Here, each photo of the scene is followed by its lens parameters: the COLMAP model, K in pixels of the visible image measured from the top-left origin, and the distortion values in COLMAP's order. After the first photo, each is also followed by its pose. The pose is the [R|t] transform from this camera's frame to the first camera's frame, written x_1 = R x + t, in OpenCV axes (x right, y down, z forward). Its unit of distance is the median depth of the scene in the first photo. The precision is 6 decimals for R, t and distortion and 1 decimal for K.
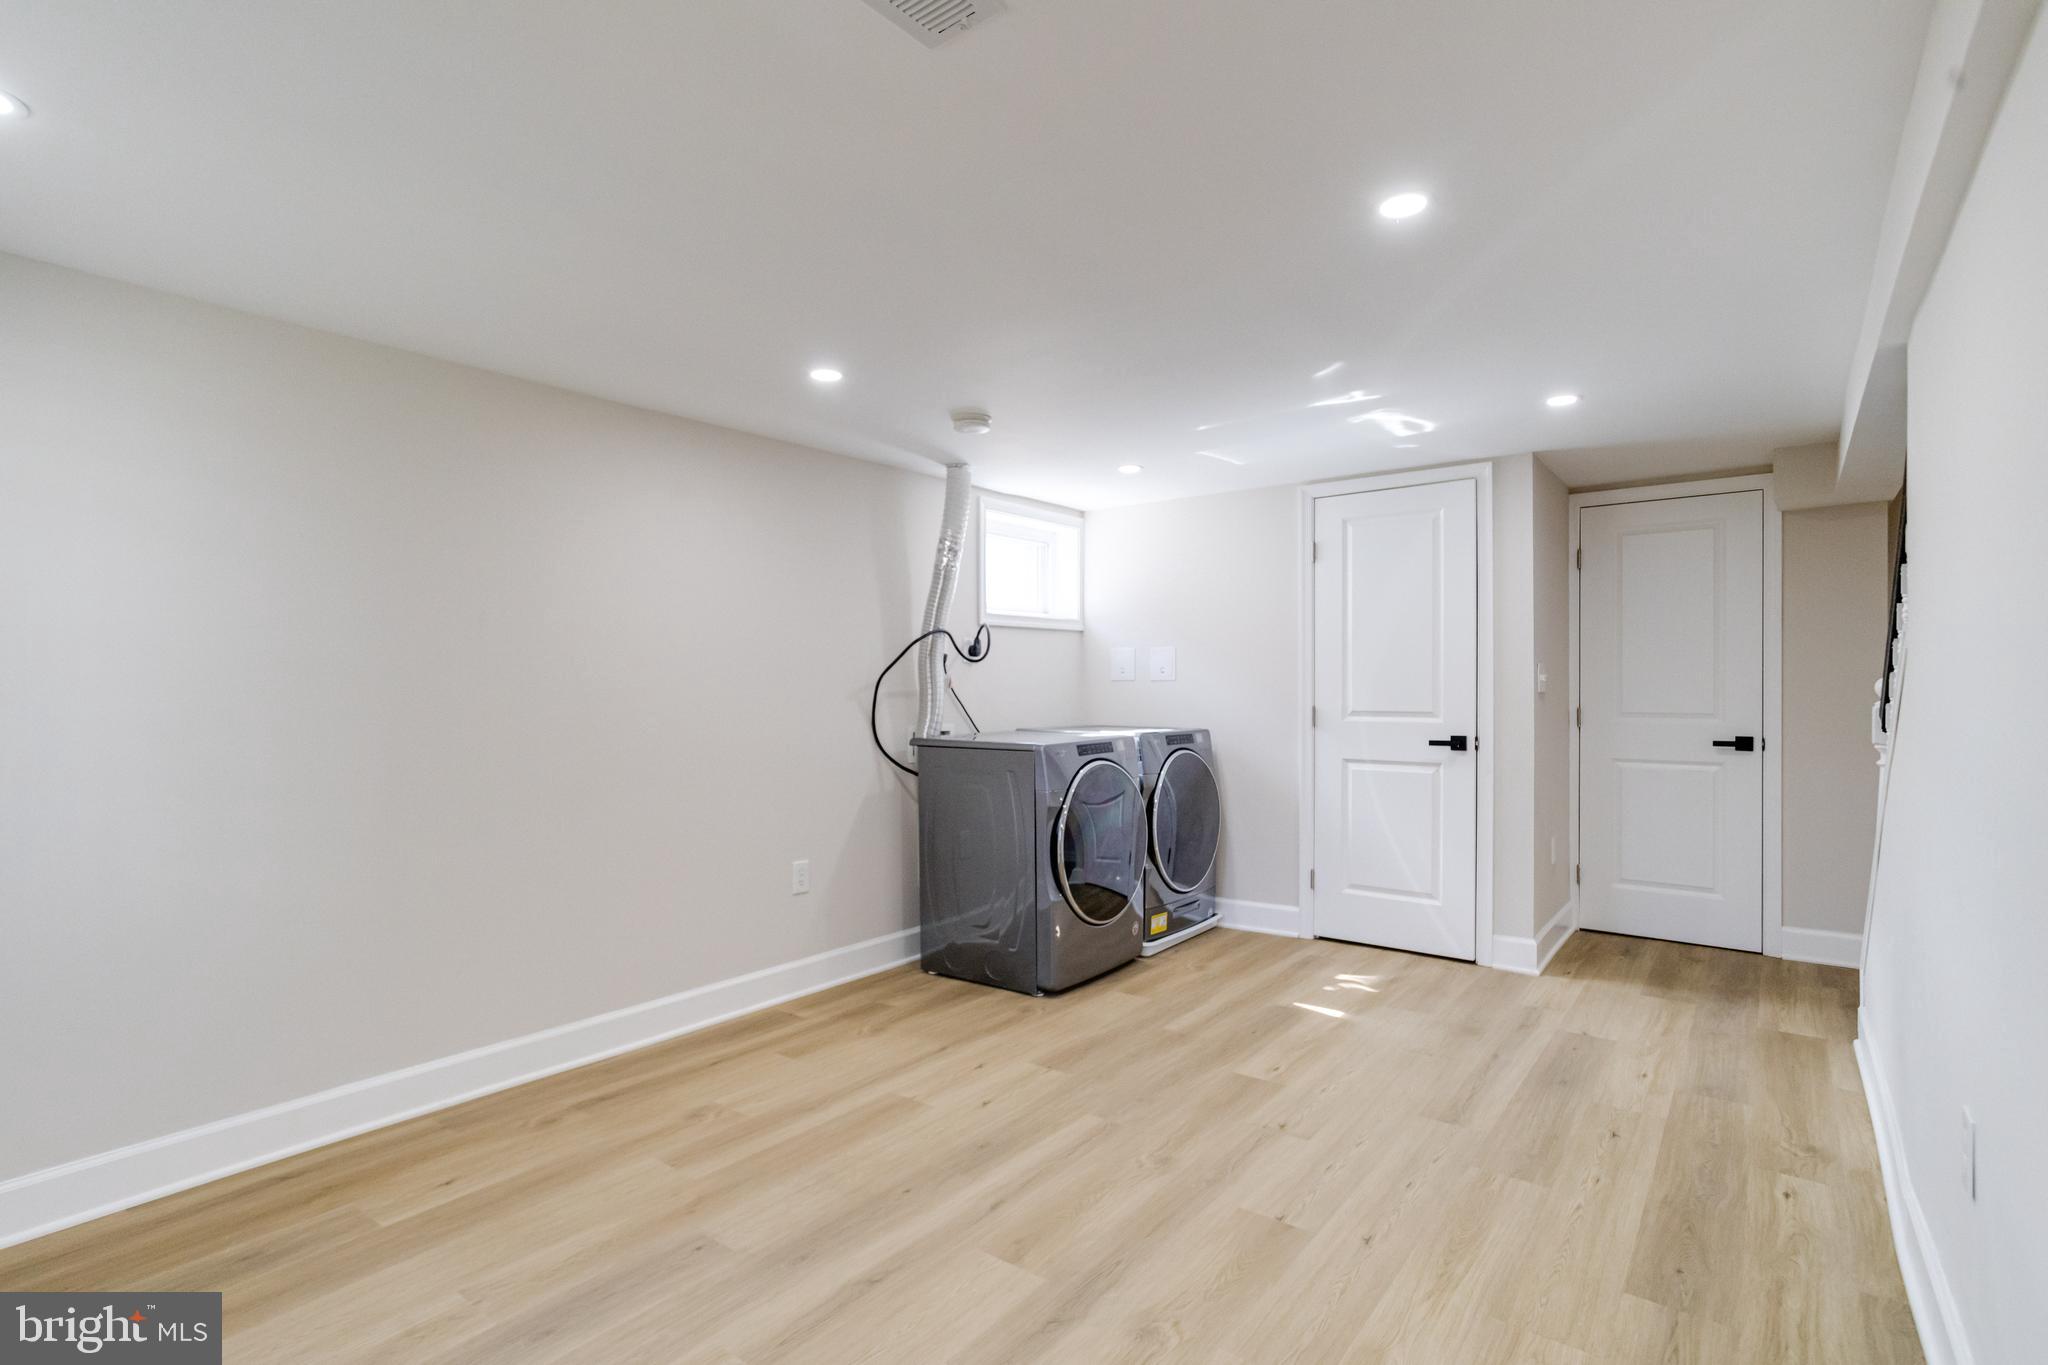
lens RADIAL K [[1012.6, 0, 1007.0], [0, 1012.6, 688.8], [0, 0, 1]] dist [-0.044054, 0.032425]
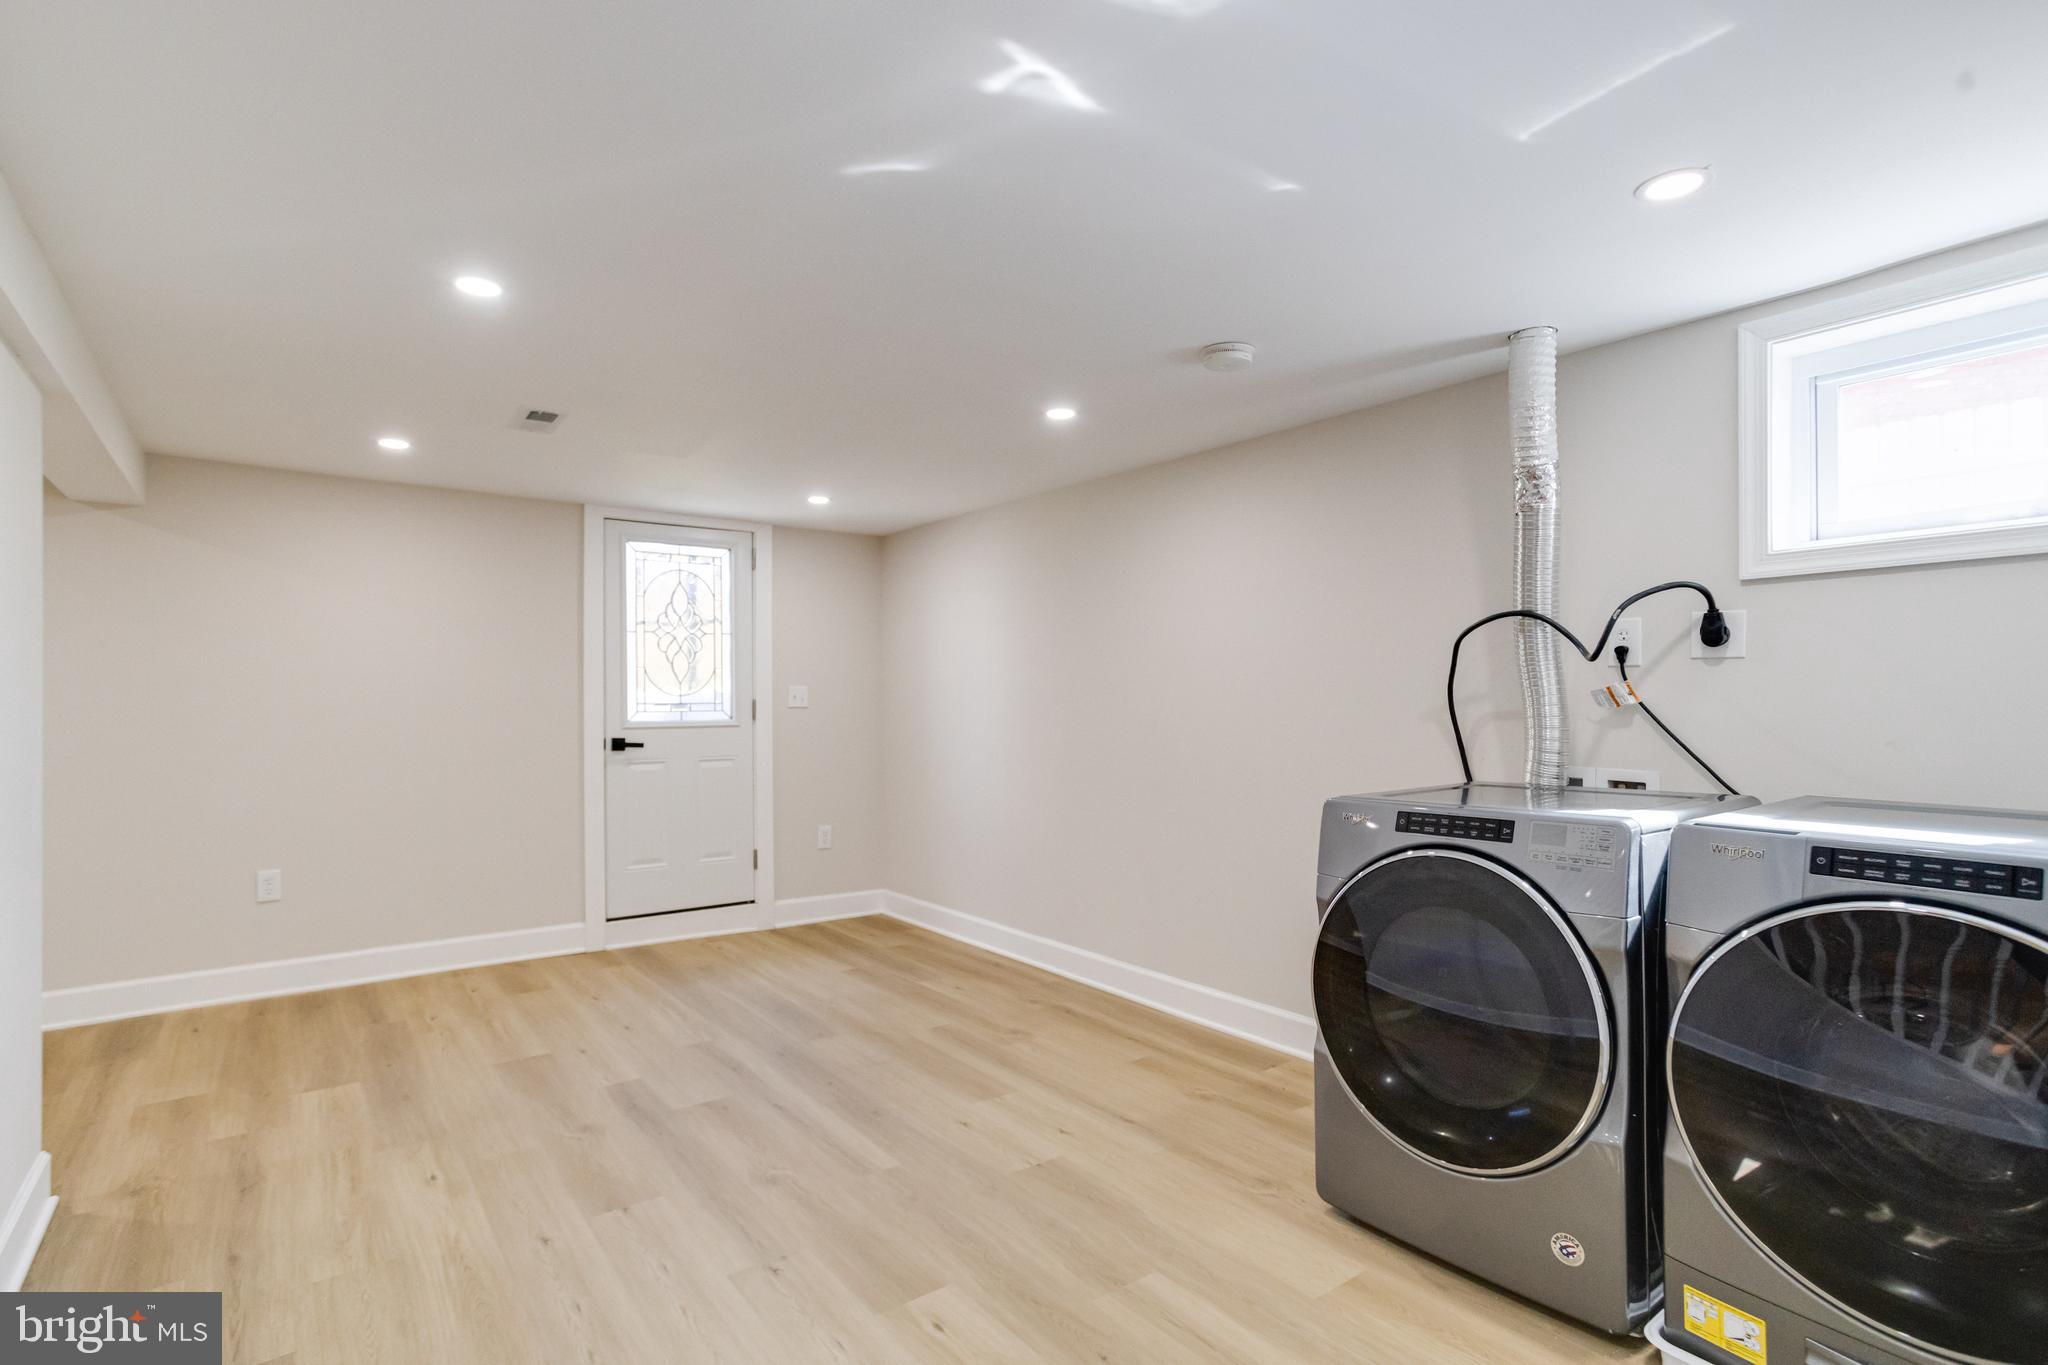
lens RADIAL K [[1012.6, 0, 1007.0], [0, 1012.6, 688.8], [0, 0, 1]] dist [-0.044054, 0.032425]
pose [[-0.279315, -0.003998, -0.960191, 0.930182], [0.002957, 0.999983, -0.005023, -0.013331], [0.960195, -0.004243, -0.279299, 1.329474]]
